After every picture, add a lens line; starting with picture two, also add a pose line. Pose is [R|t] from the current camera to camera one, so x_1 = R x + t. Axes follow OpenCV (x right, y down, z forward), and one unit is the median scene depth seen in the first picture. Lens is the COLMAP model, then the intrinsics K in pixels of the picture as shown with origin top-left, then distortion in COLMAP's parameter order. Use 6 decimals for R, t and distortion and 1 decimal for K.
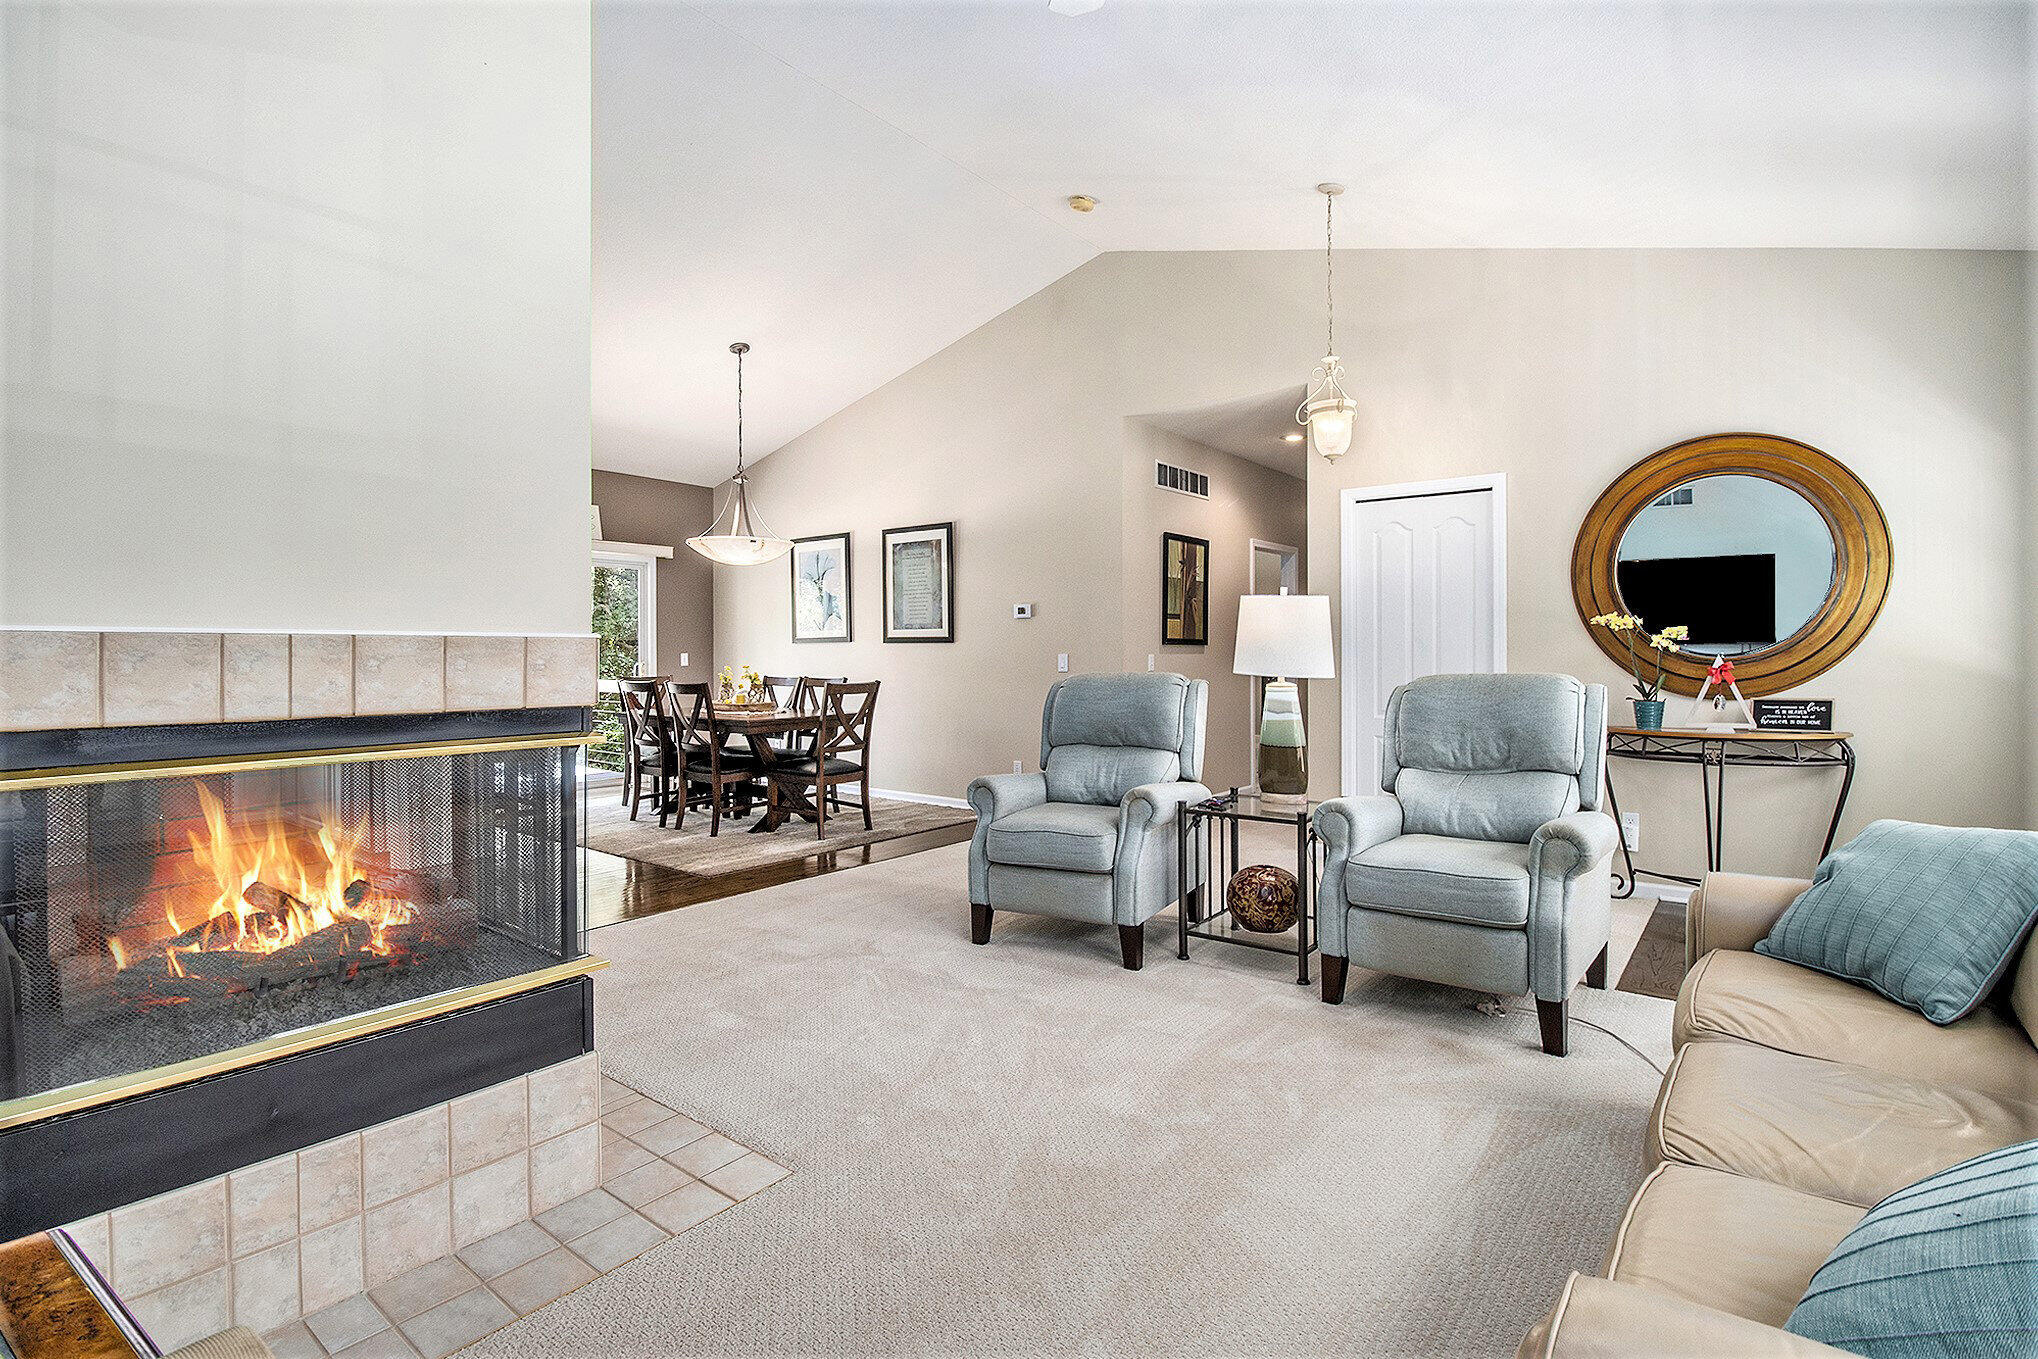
lens RADIAL K [[948.2, 0, 1019.7], [0, 948.2, 671.4], [0, 0, 1]] dist [-0.001094, -0.004927]
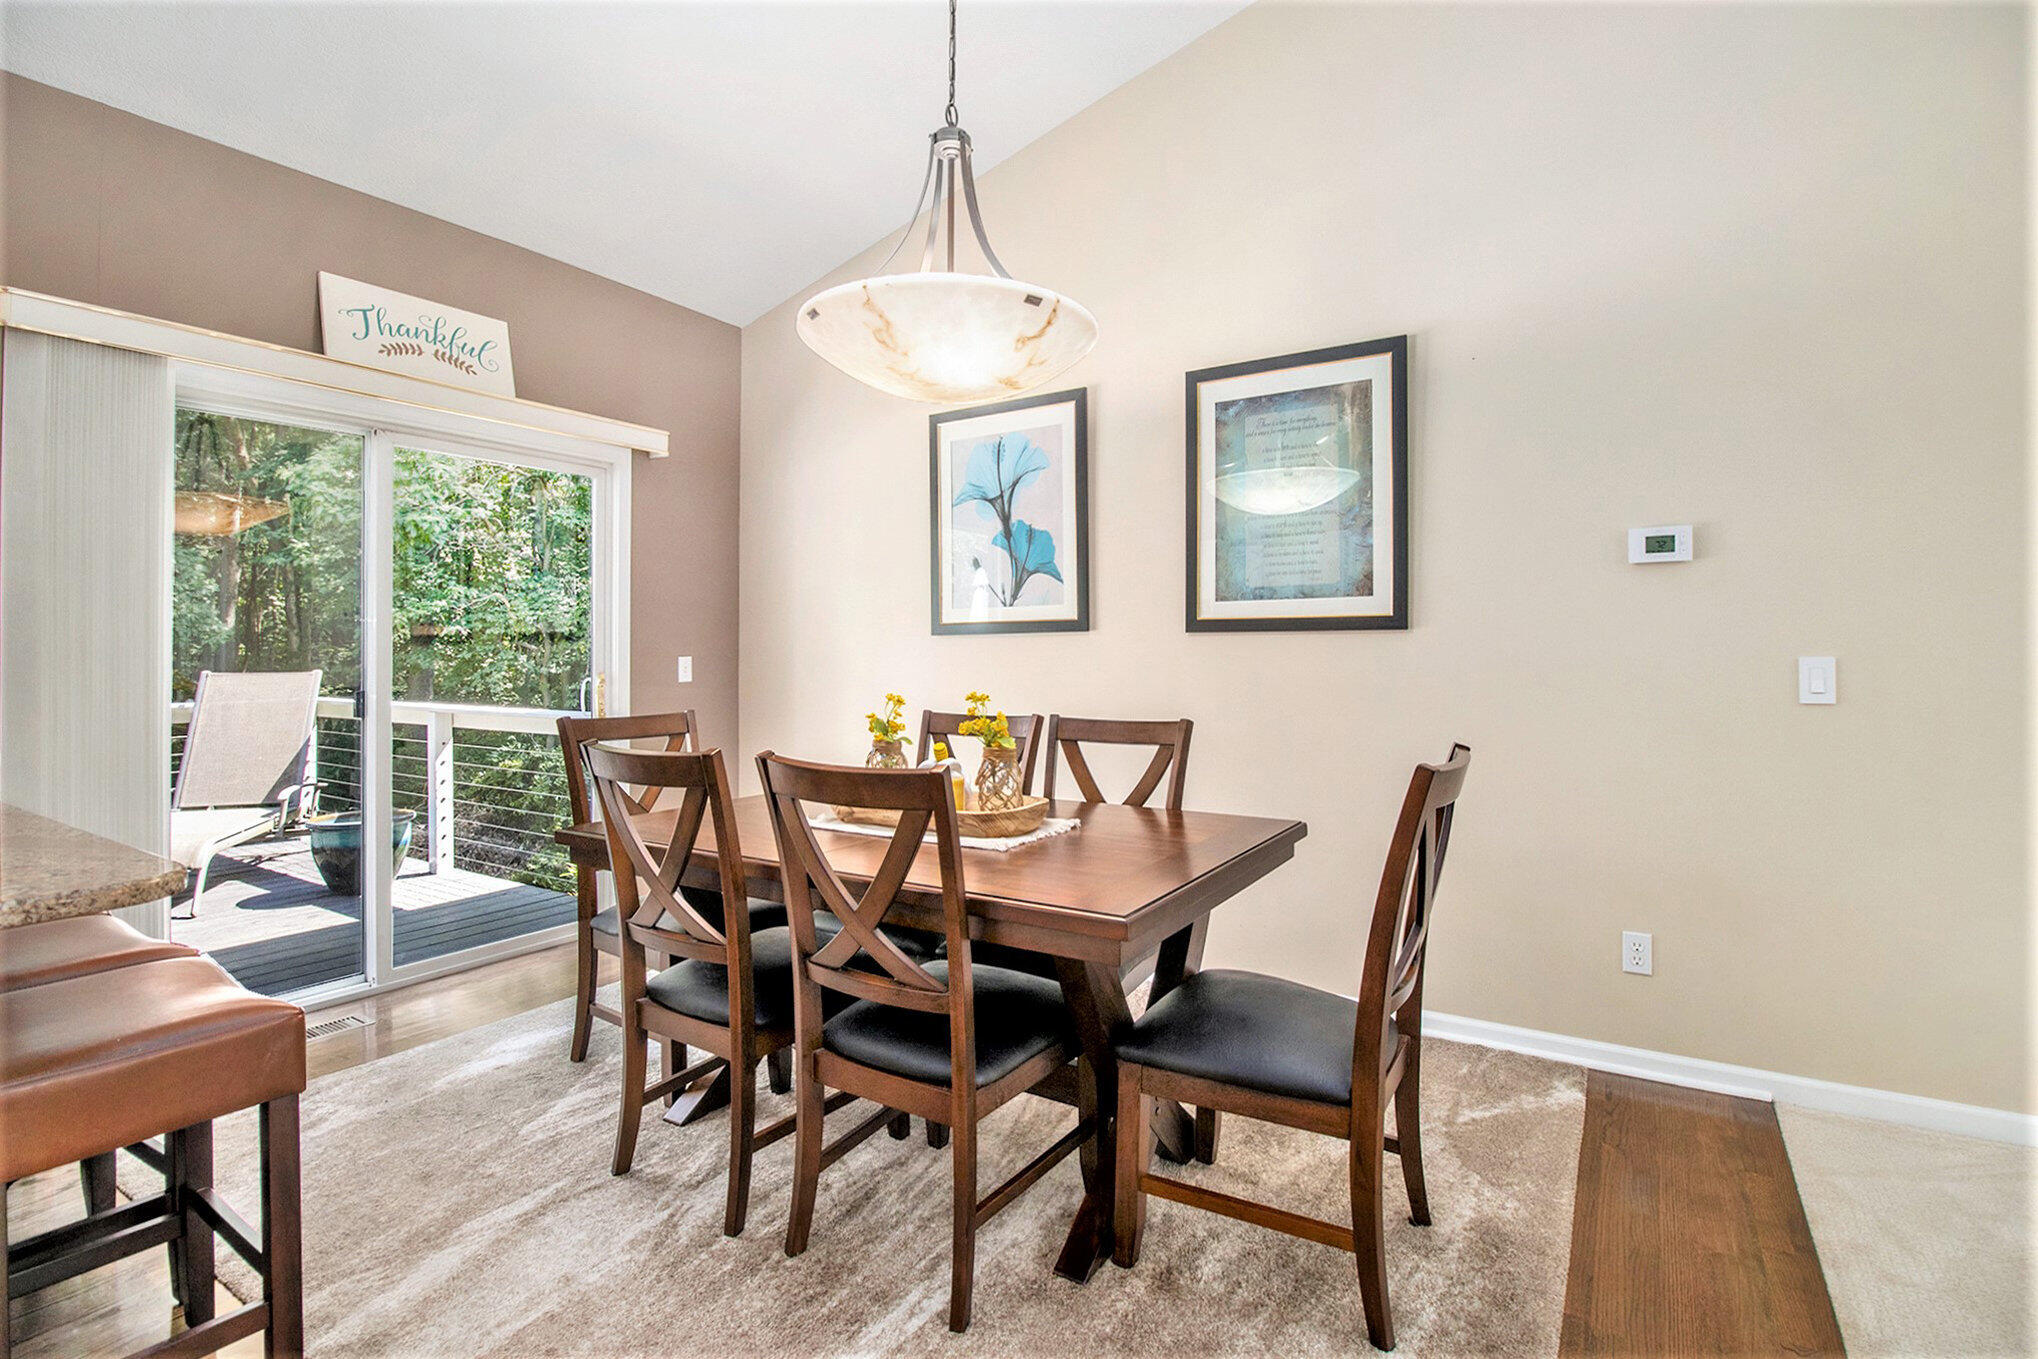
lens RADIAL K [[948.2, 0, 1008.6], [0, 948.2, 649.7], [0, 0, 1]] dist [-0.001094, -0.004927]
pose [[0.996298, -0.001042, 0.085961, -0.266013], [0.003189, 0.999686, -0.024840, -0.011315], [-0.085909, 0.025022, 0.995989, 0.579645]]
